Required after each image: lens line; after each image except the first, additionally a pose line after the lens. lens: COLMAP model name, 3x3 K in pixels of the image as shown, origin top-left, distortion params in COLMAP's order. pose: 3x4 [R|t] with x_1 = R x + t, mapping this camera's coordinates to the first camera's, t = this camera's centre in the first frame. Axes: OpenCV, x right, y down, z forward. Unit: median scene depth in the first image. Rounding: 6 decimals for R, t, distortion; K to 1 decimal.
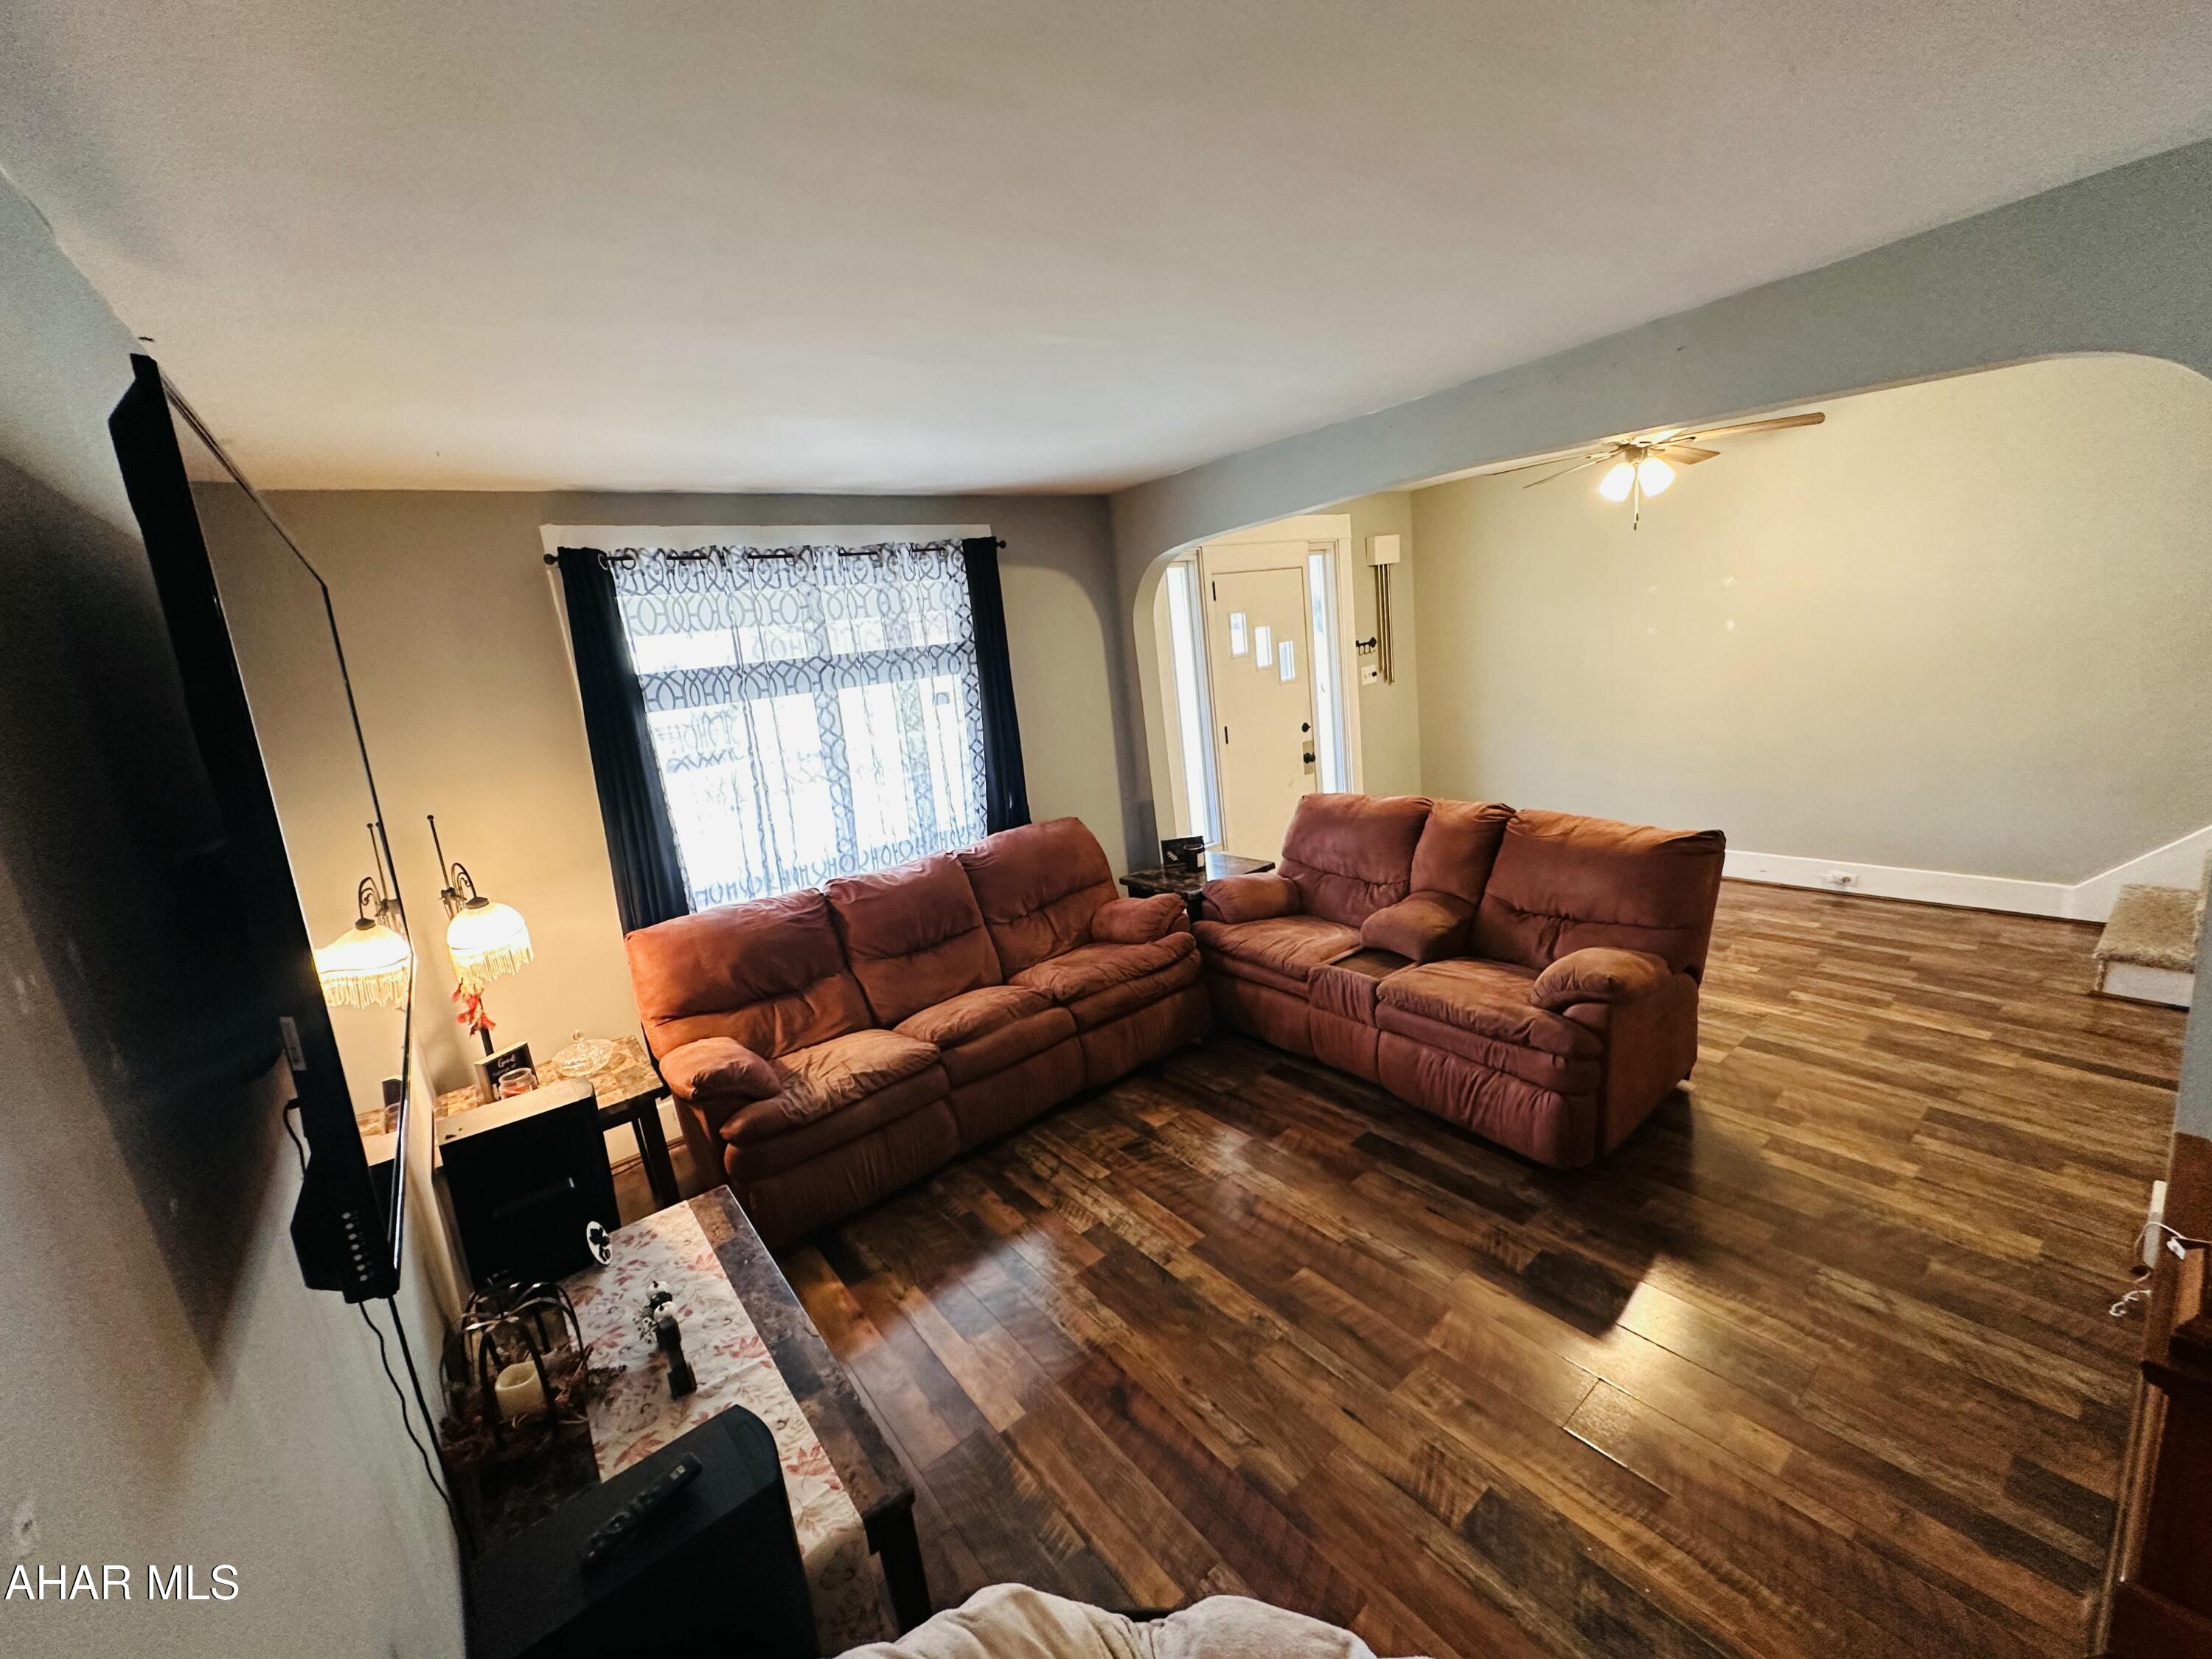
lens RADIAL K [[877.9, 0, 1108.5], [0, 877.9, 829.2], [0, 0, 1]] dist [-0.001359, 0.000283]
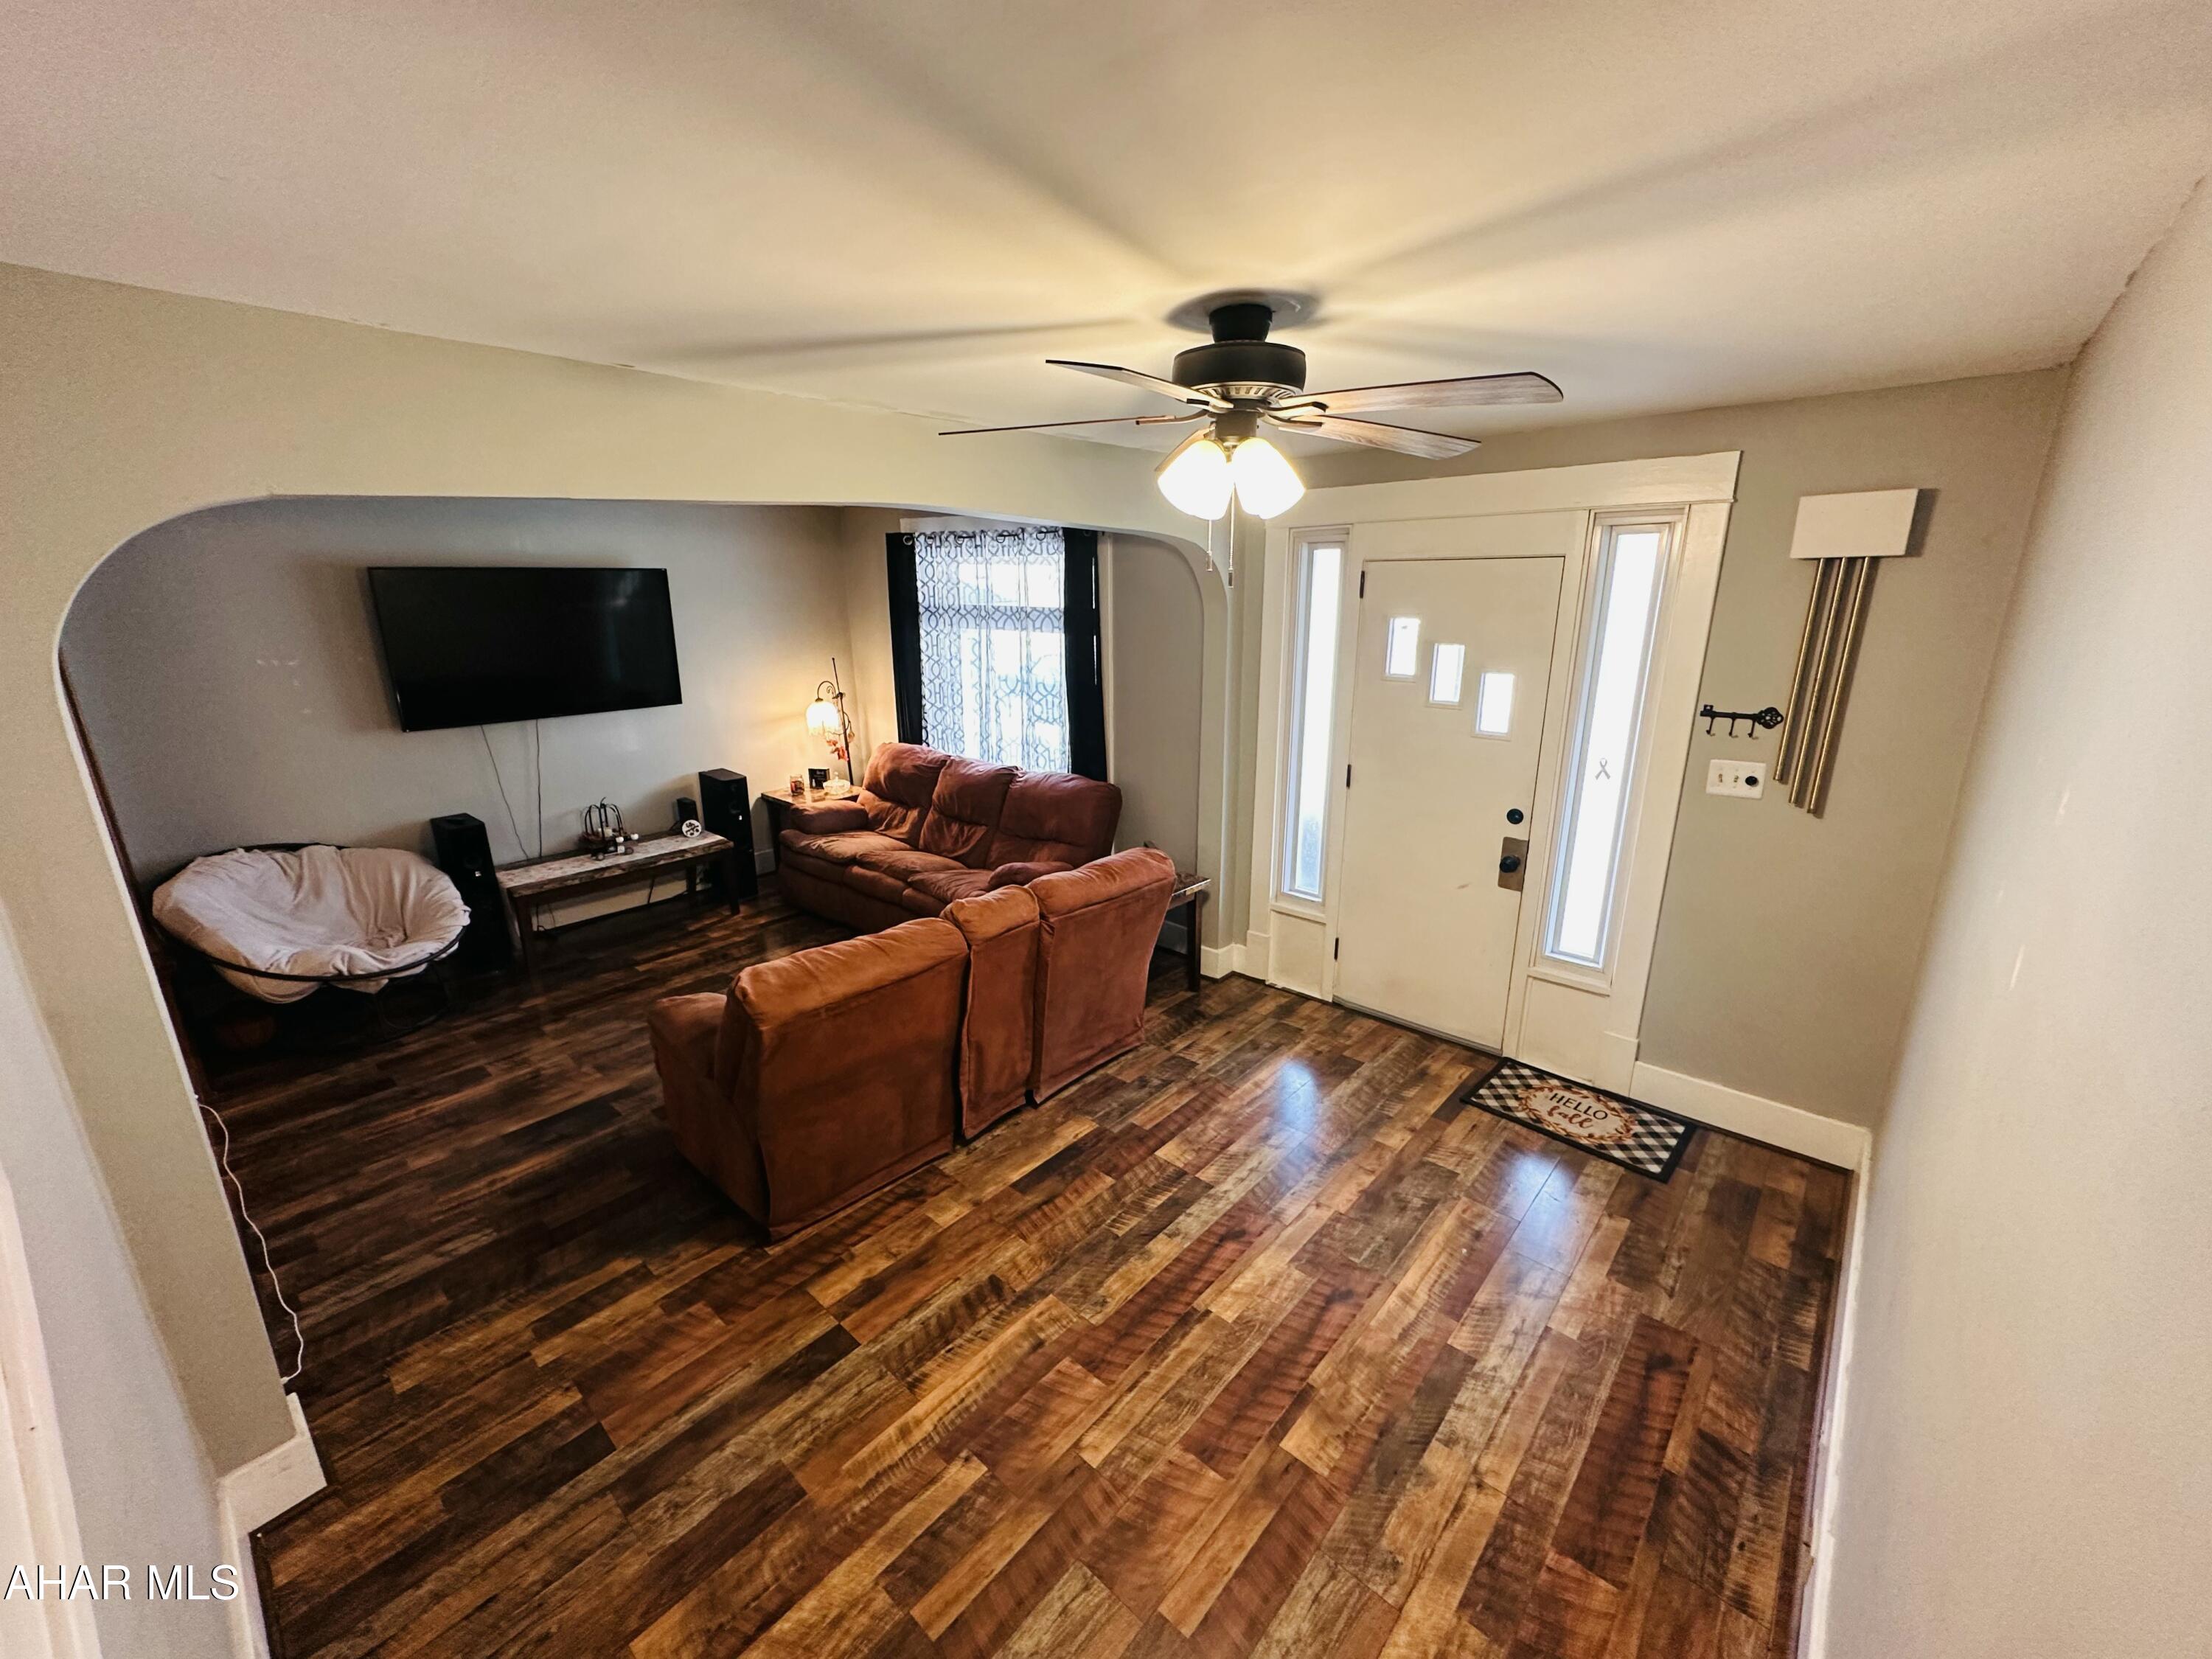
lens RADIAL K [[877.9, 0, 1110.6], [0, 877.9, 836.7], [0, 0, 1]] dist [-0.001359, 0.000283]
pose [[0.174235, 0.383229, -0.907071, 1.282936], [-0.225076, 0.912274, 0.342194, -0.433301], [0.958636, 0.144538, 0.245206, 0.990518]]
